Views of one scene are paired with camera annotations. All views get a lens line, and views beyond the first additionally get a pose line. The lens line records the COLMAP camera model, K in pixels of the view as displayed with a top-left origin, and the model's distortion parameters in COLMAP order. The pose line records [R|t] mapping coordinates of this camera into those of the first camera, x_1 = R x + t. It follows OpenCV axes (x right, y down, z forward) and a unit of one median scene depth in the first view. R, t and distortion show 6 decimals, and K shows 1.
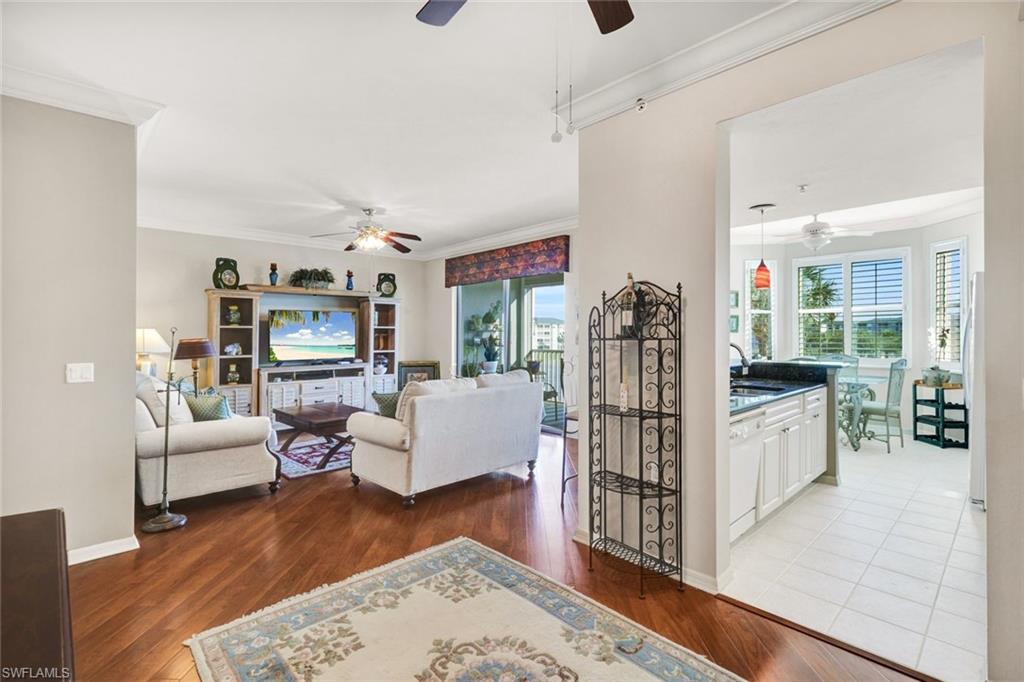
lens RADIAL K [[462.5, 0, 518.2], [0, 462.5, 329.0], [0, 0, 1]] dist [0.000926, -0.000039]
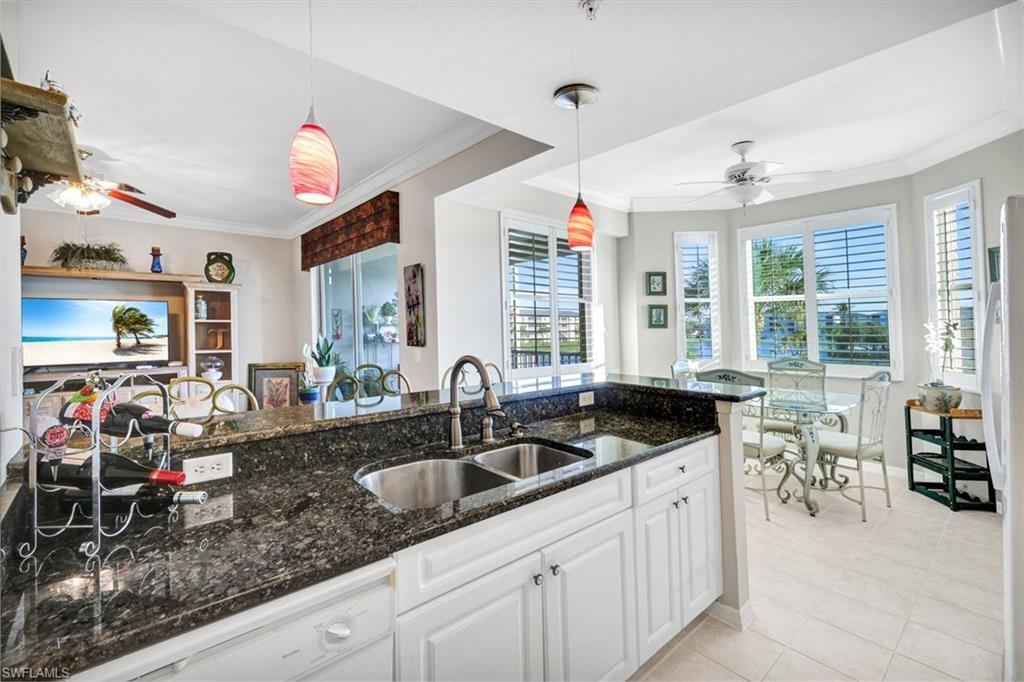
lens RADIAL K [[444.0, 0, 513.1], [0, 444.0, 308.1], [0, 0, 1]] dist [0.003177, -0.000036]
pose [[0.999290, -0.002172, -0.037609, 0.305081], [0.001034, 0.999542, -0.030239, -0.002431], [0.037657, 0.030179, 0.998835, 0.324434]]
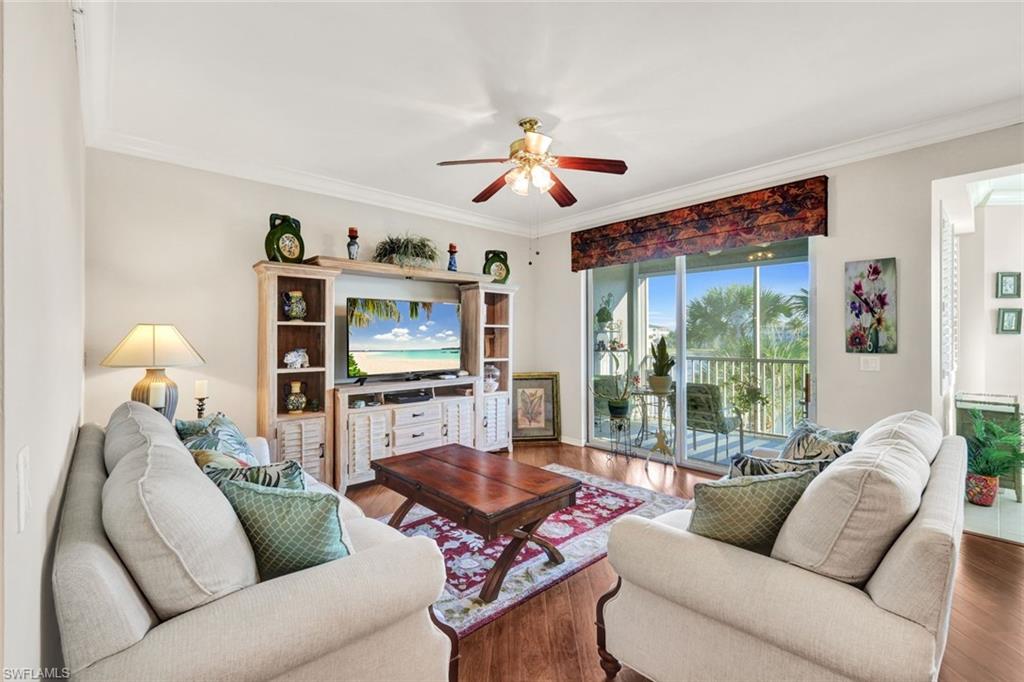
lens RADIAL K [[443.8, 0, 520.5], [0, 443.8, 336.6], [0, 0, 1]] dist [0.001511, 0.000335]
pose [[0.999718, 0.000488, -0.023731, -0.287008], [-0.000232, 0.999942, 0.010767, 0.006677], [0.023734, -0.010759, 0.999660, 0.387525]]
